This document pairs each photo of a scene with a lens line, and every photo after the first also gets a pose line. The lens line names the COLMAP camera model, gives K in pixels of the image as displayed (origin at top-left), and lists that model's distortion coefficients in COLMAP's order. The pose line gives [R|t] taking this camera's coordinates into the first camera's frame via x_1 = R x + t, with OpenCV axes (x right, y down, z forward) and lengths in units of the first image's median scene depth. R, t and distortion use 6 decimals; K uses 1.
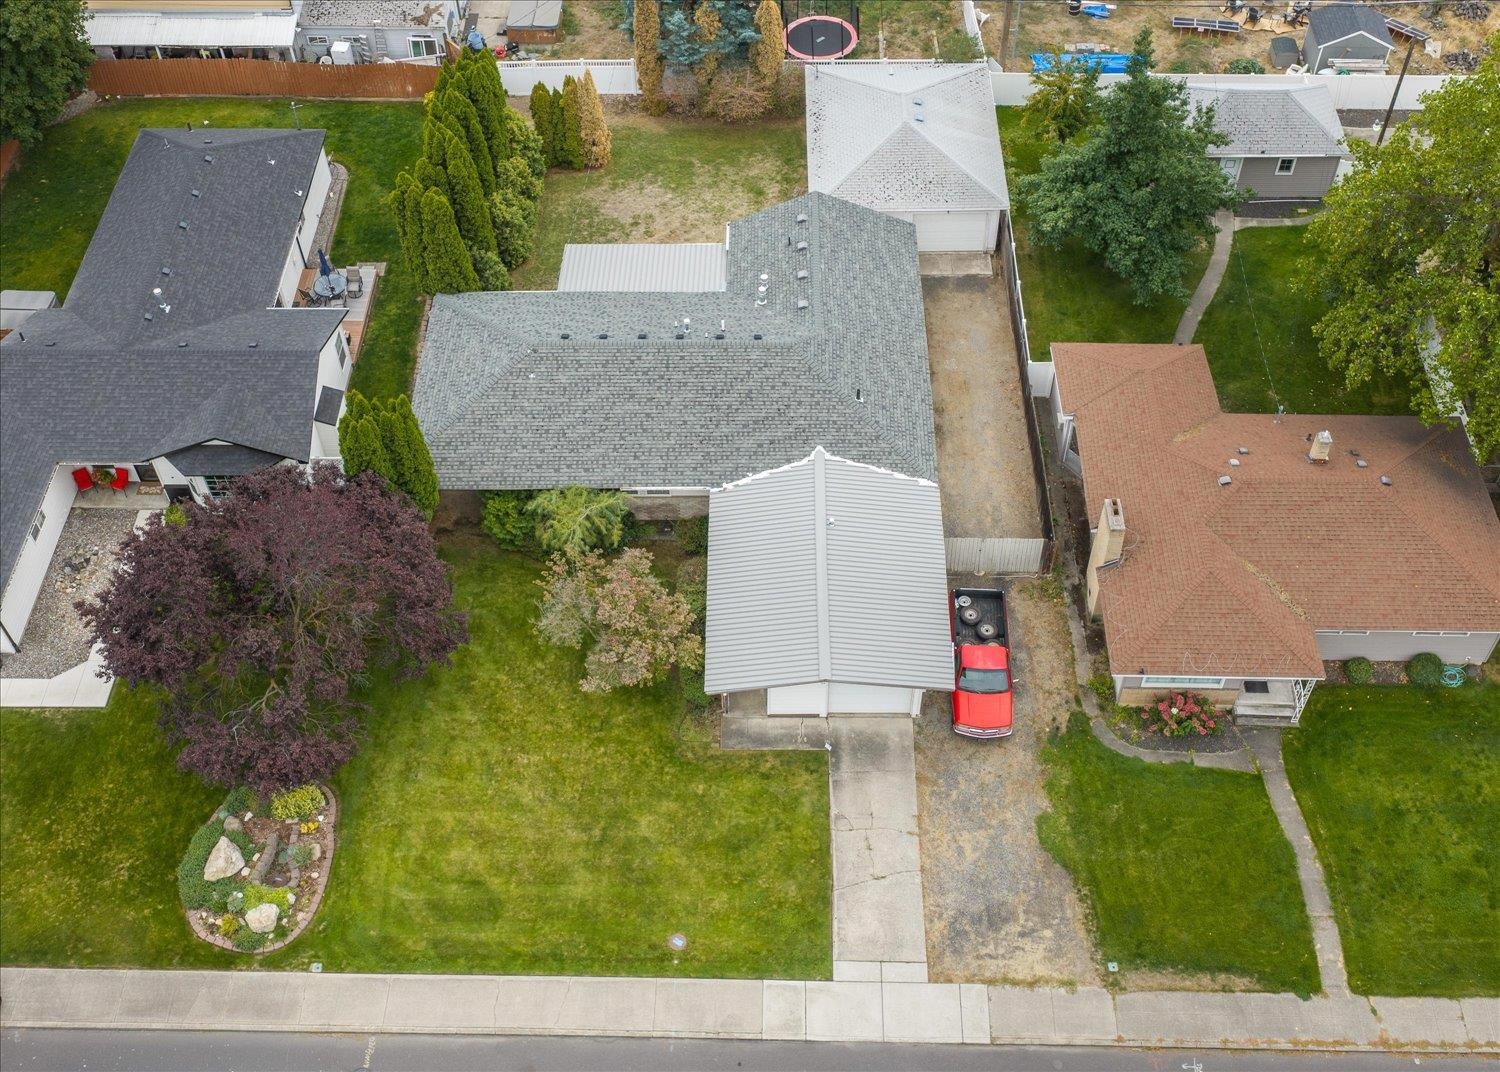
lens RADIAL K [[1462.1, 0, 750.0], [0, 1462.1, 536.0], [0, 0, 1]] dist [0.001464, -0.014665]
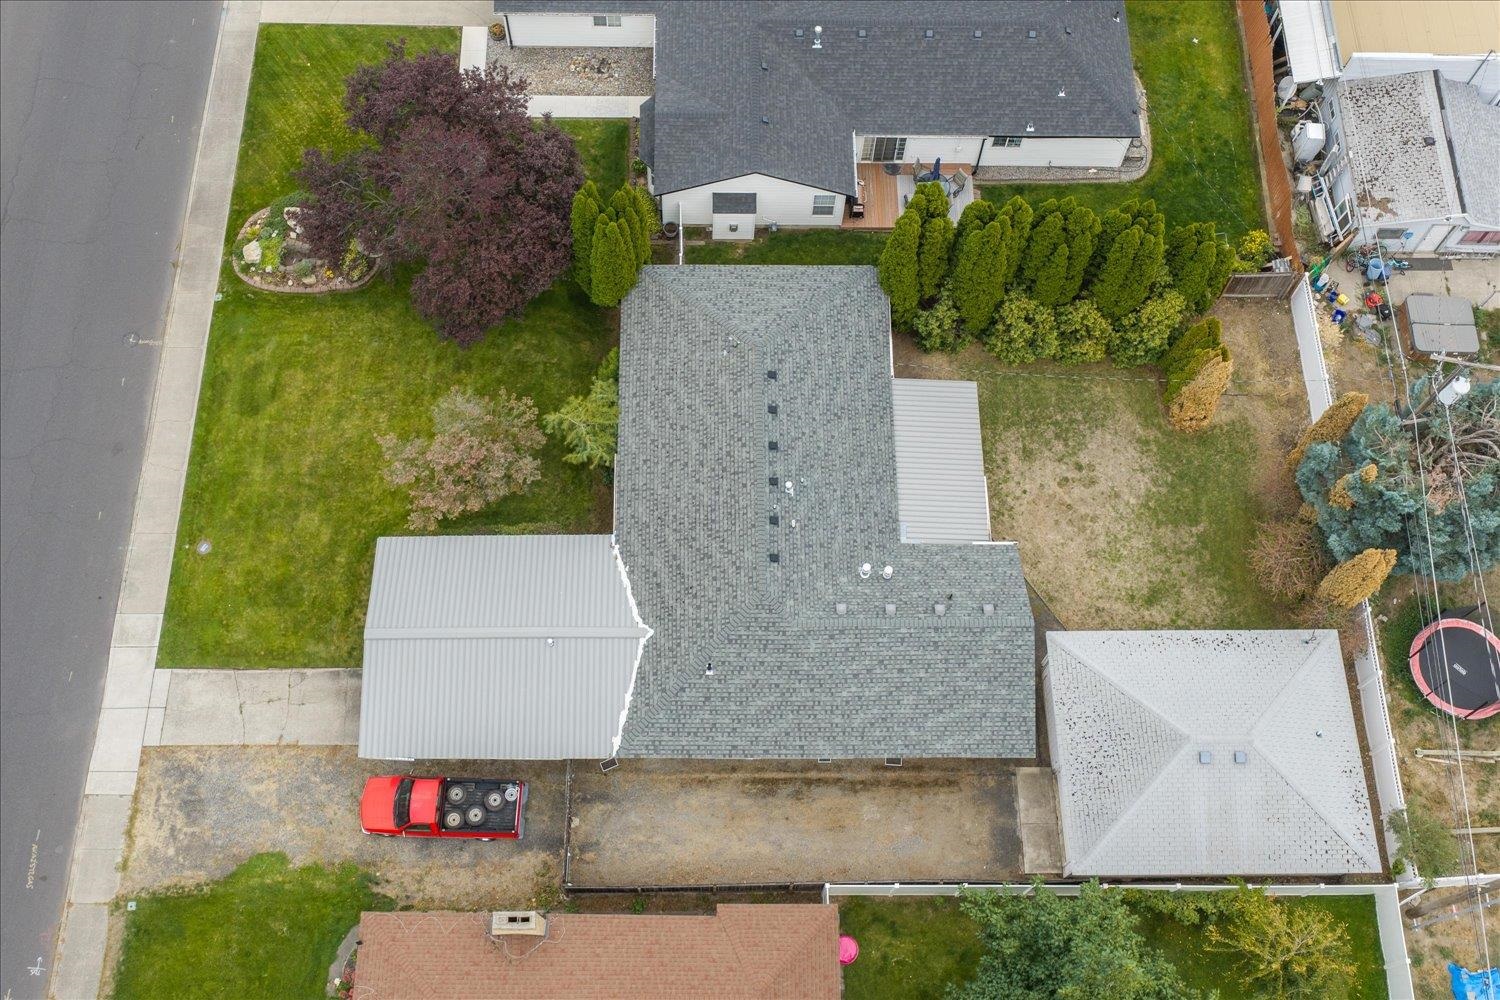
lens RADIAL K [[1440.0, 0, 750.0], [0, 1440.0, 500.0], [0, 0, 1]] dist [0.001632, -0.011202]
pose [[0.023752, 0.924490, -0.380466, 0.361766], [-0.802093, 0.244785, 0.544727, -0.714444], [0.596727, 0.292231, 0.747341, 0.329450]]
